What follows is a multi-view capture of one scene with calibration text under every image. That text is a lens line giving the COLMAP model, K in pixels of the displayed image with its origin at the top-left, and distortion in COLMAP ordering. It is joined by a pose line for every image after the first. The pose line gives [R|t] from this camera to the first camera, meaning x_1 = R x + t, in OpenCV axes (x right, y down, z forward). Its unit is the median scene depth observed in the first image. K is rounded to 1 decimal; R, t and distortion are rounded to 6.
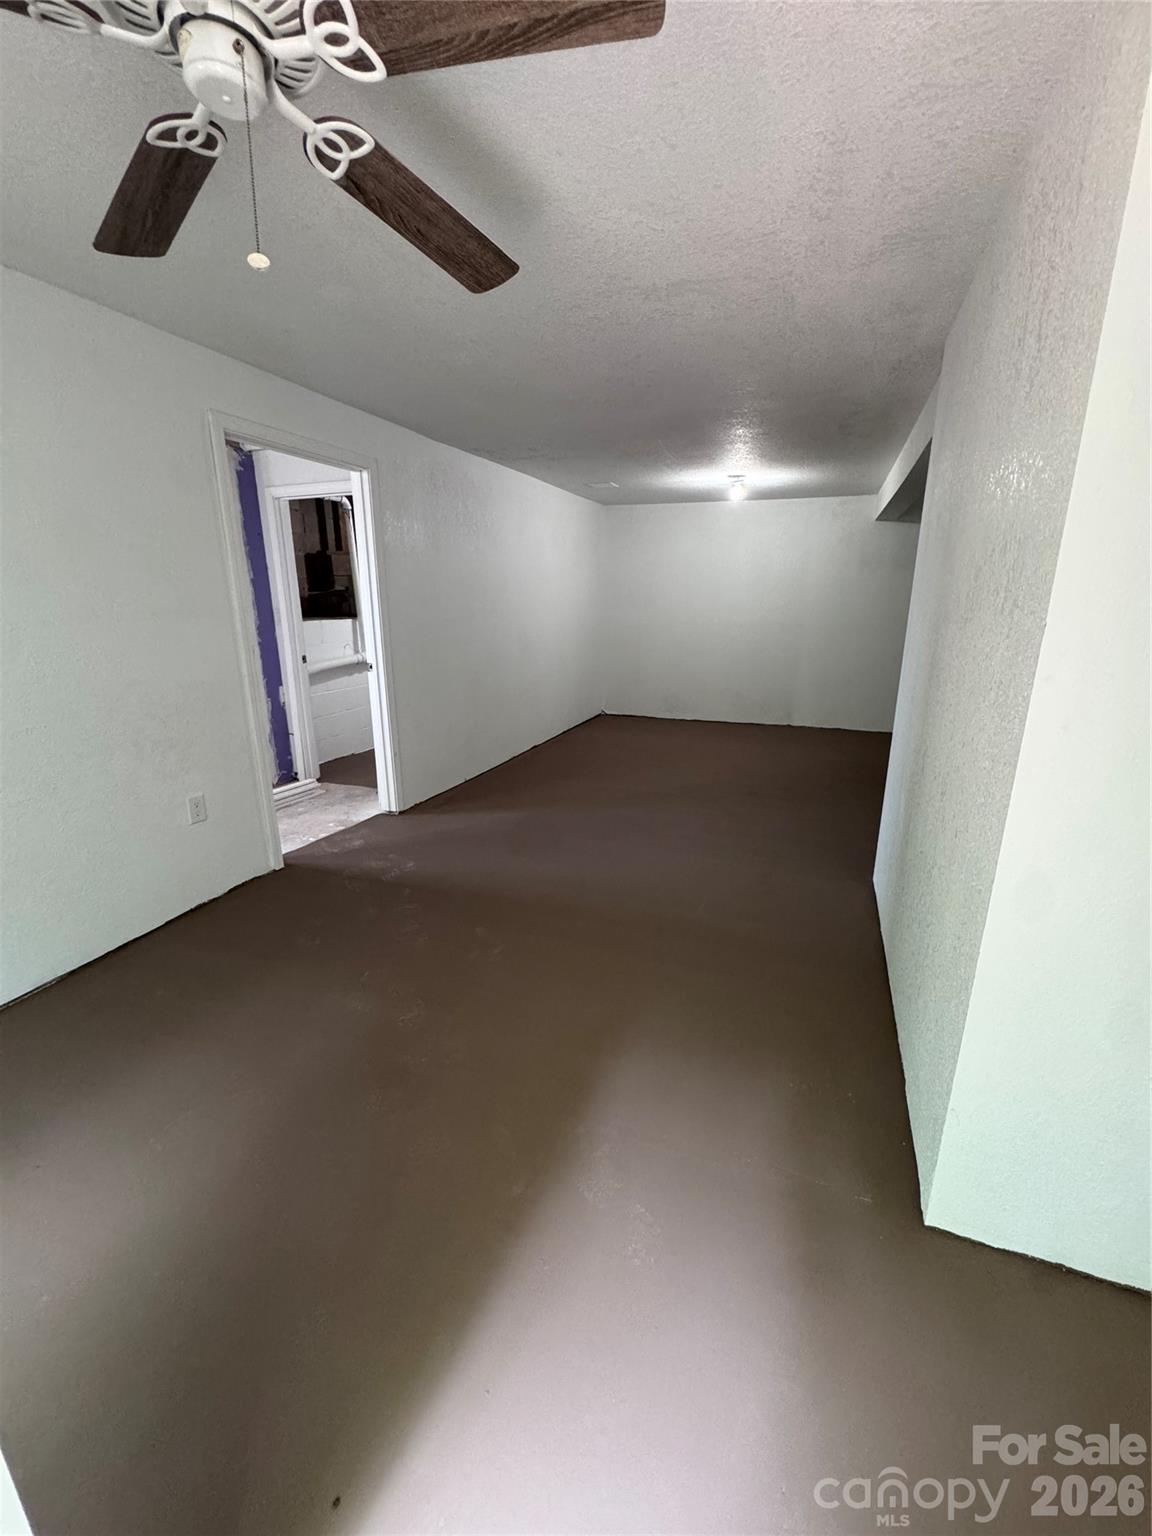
lens RADIAL K [[609.5, 0, 576.0], [0, 609.5, 768.0], [0, 0, 1]] dist [-0.003452, -0.000119]
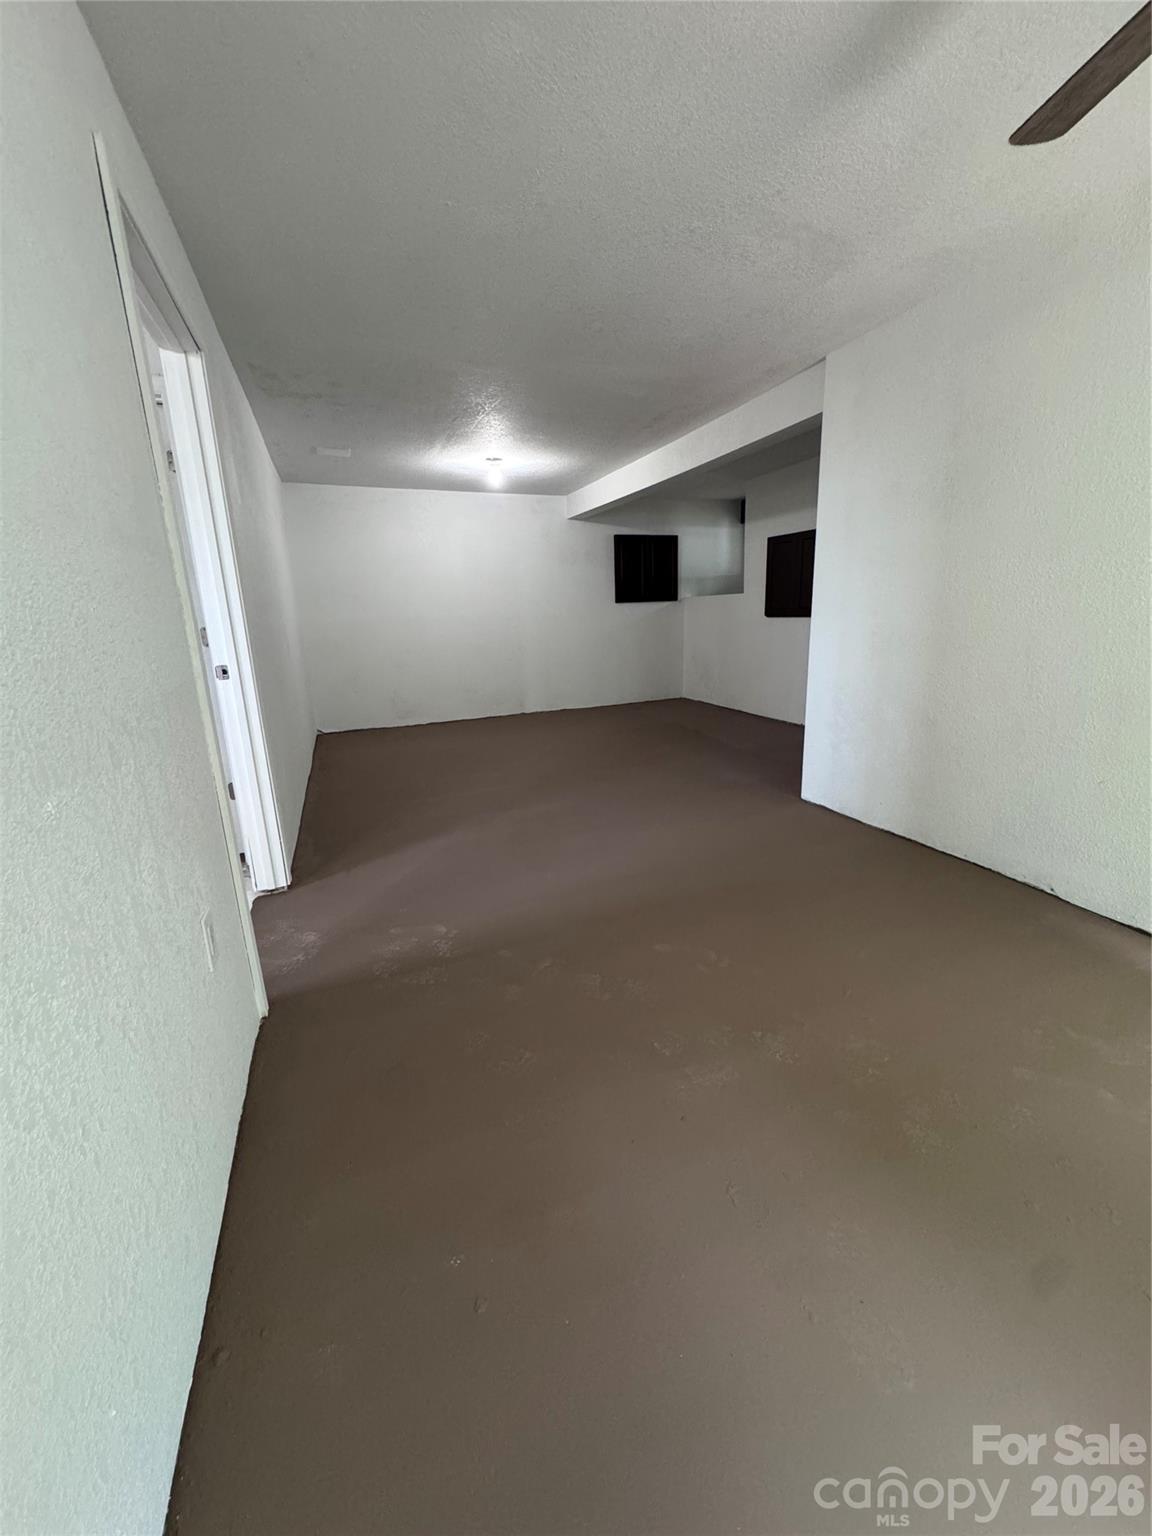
lens RADIAL K [[609.5, 0, 576.0], [0, 609.5, 768.0], [0, 0, 1]] dist [-0.003452, -0.000119]
pose [[0.735456, -0.195270, 0.648825, -0.507342], [0.211288, 0.975919, 0.054212, -0.026159], [-0.643787, 0.097218, 0.759004, 0.297475]]
